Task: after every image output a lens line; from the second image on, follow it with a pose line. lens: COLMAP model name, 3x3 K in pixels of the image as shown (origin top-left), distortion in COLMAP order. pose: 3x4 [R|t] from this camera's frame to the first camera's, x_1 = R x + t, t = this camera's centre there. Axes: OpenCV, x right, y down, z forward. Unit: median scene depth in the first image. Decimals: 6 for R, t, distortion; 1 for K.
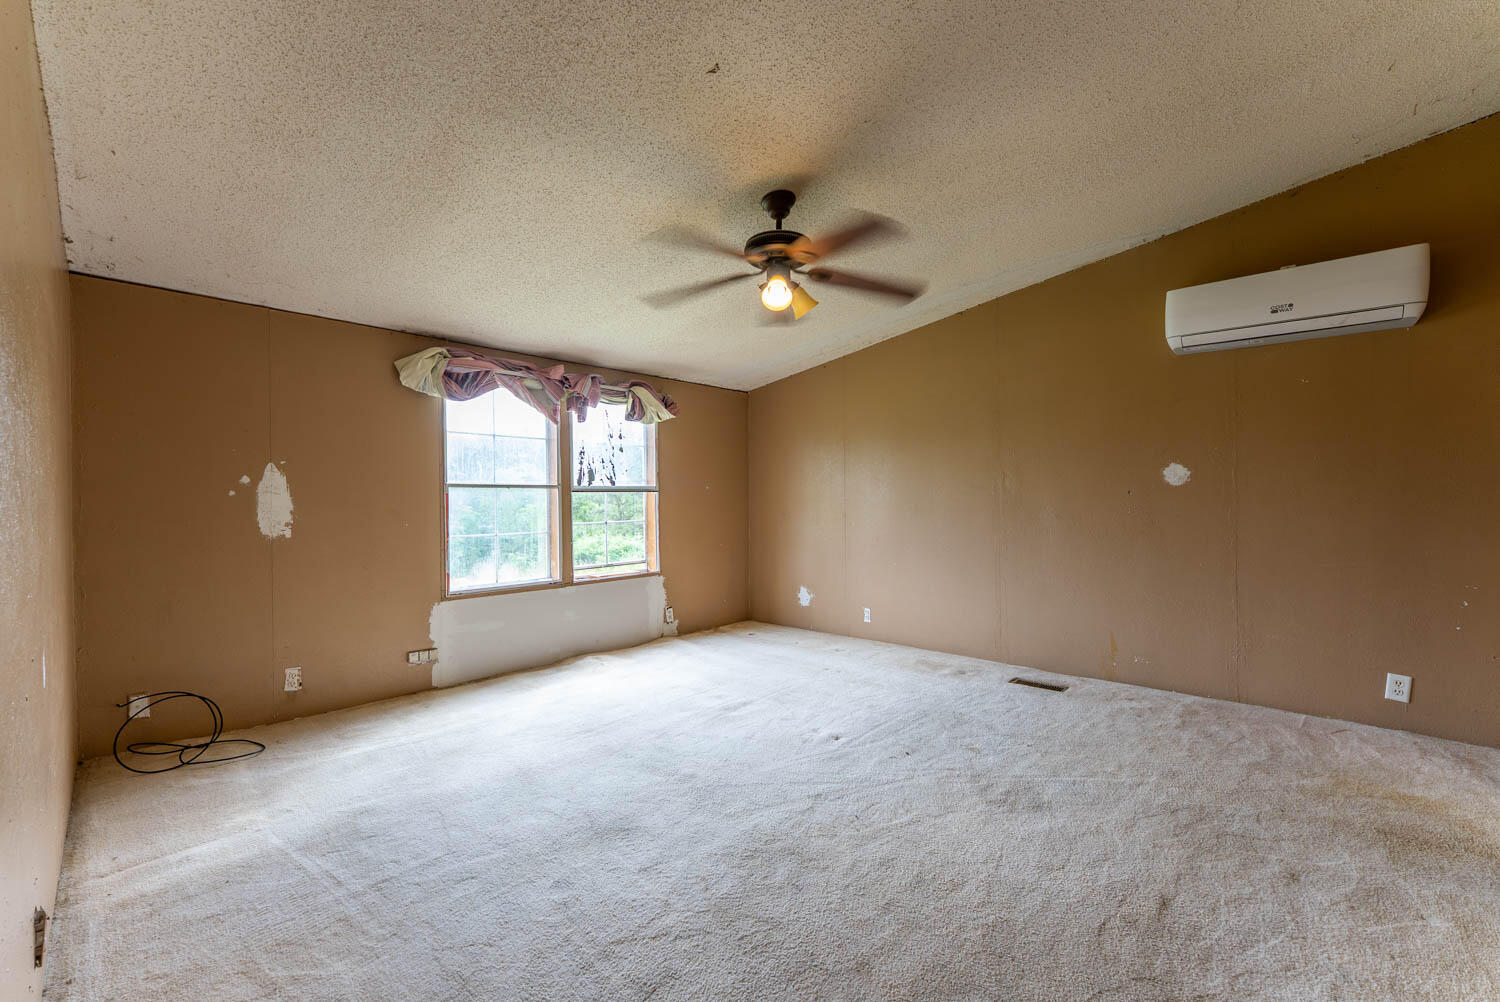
lens RADIAL K [[607.2, 0, 745.6], [0, 607.2, 503.7], [0, 0, 1]] dist [-0.000109, -0.000581]
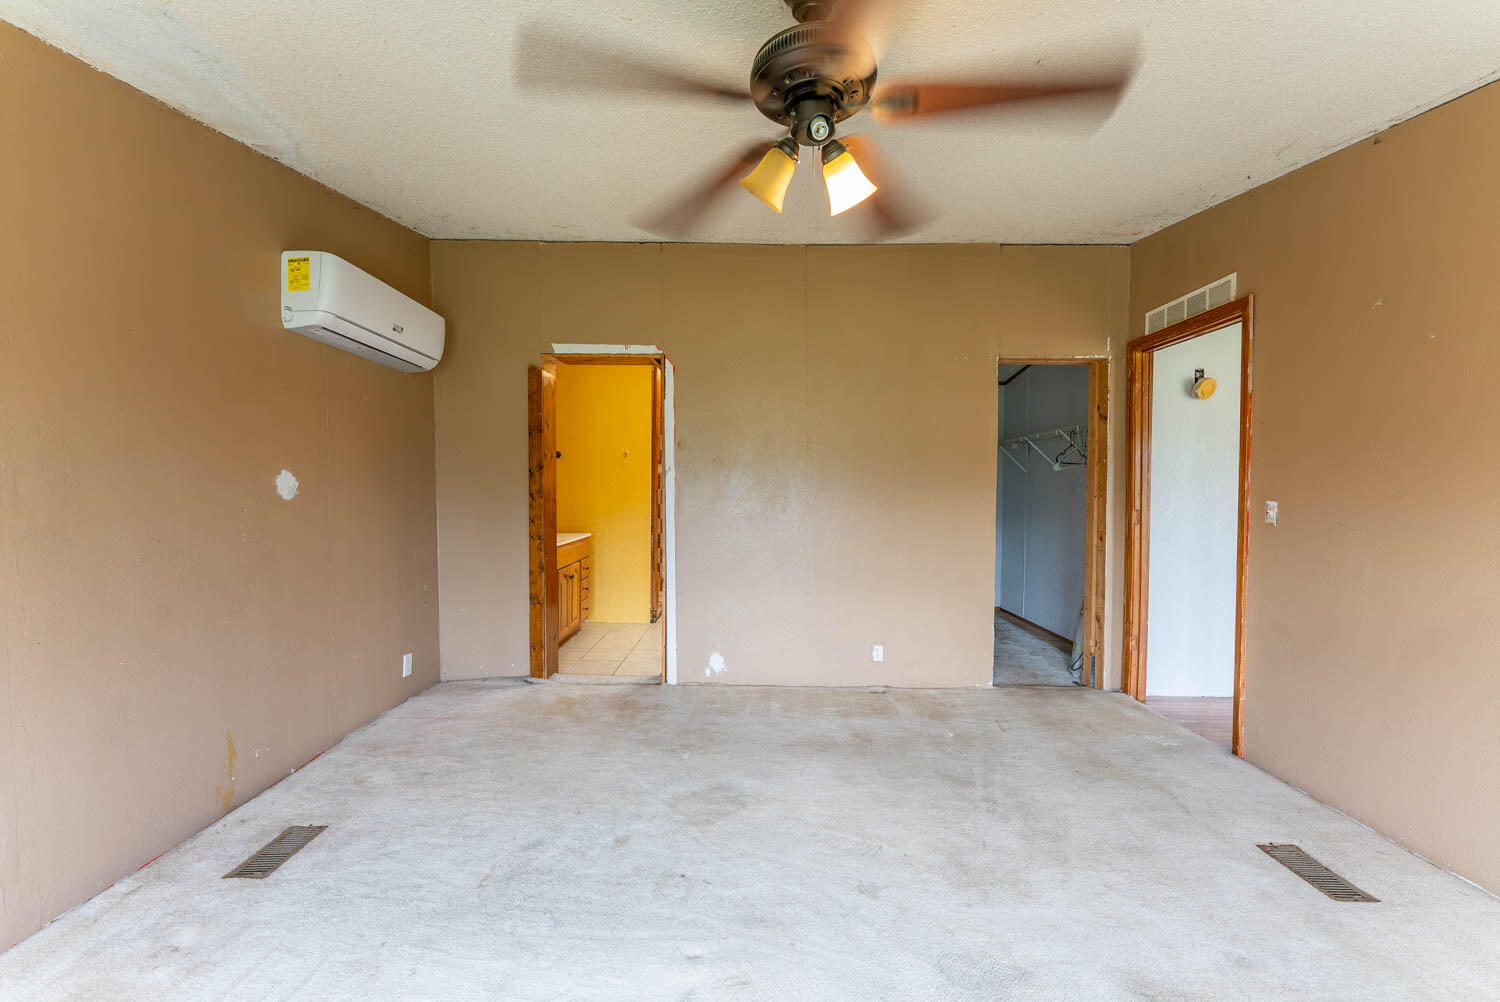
lens RADIAL K [[607.2, 0, 745.6], [0, 607.2, 503.7], [0, 0, 1]] dist [-0.000109, -0.000581]
pose [[-0.680930, -0.009548, 0.732286, -0.212545], [0.007912, 0.999761, 0.020392, -0.031975], [-0.732306, 0.019680, -0.680691, 0.978608]]
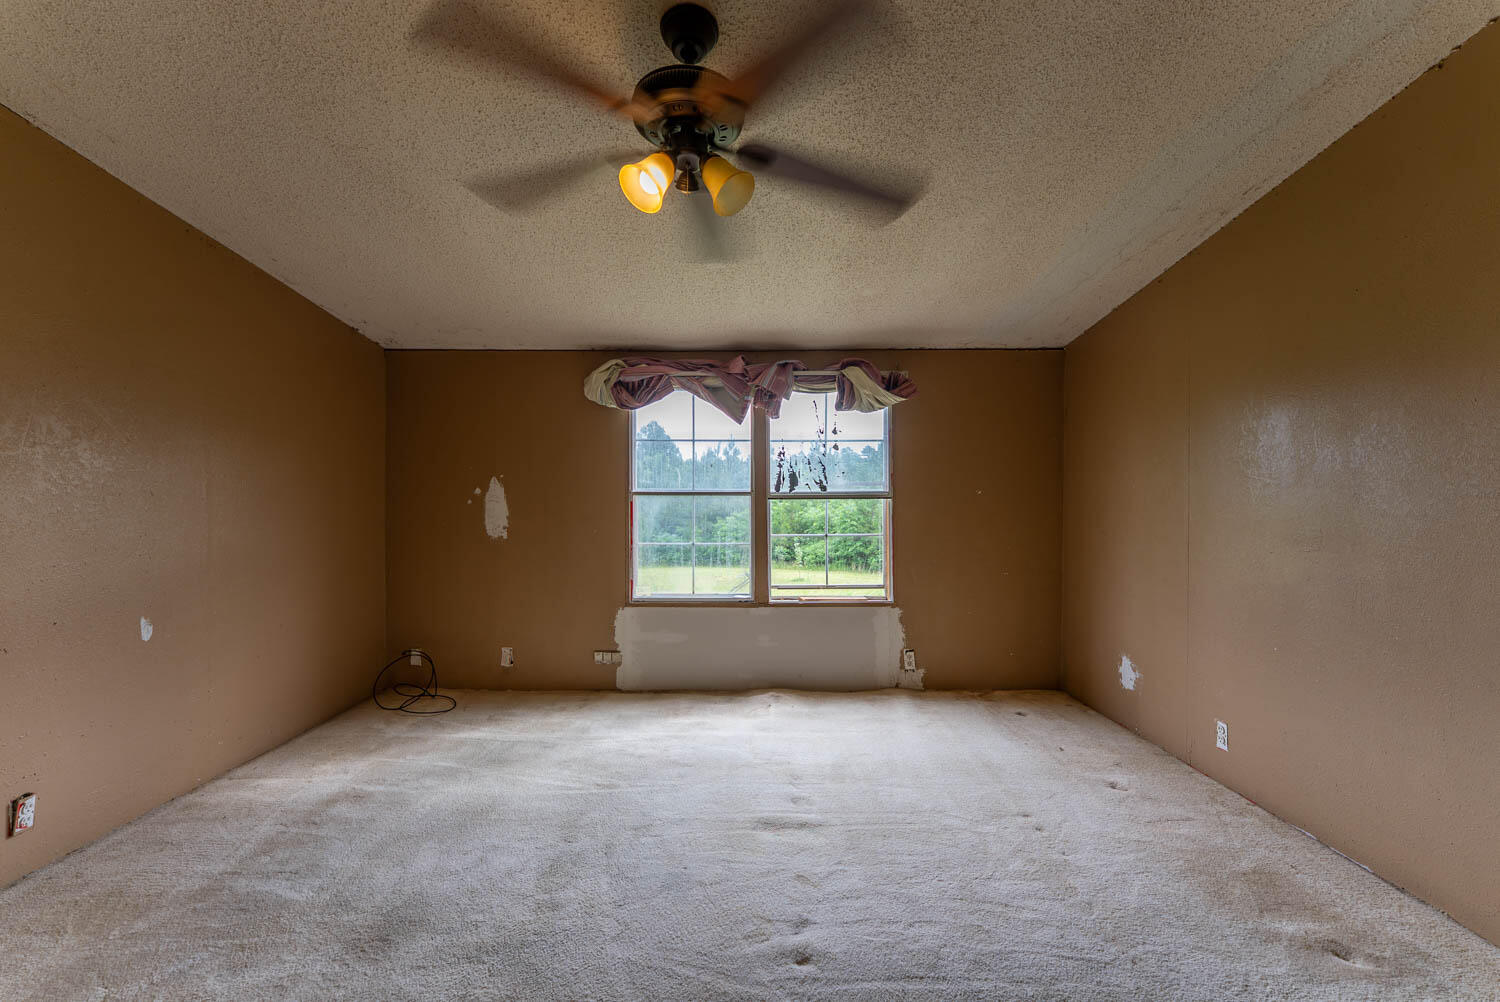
lens RADIAL K [[607.2, 0, 745.6], [0, 607.2, 503.7], [0, 0, 1]] dist [-0.000109, -0.000581]
pose [[0.689580, 0.009489, -0.724147, 0.369693], [-0.009064, 0.999949, 0.004471, -0.019005], [0.724153, 0.003481, 0.689631, 0.427628]]
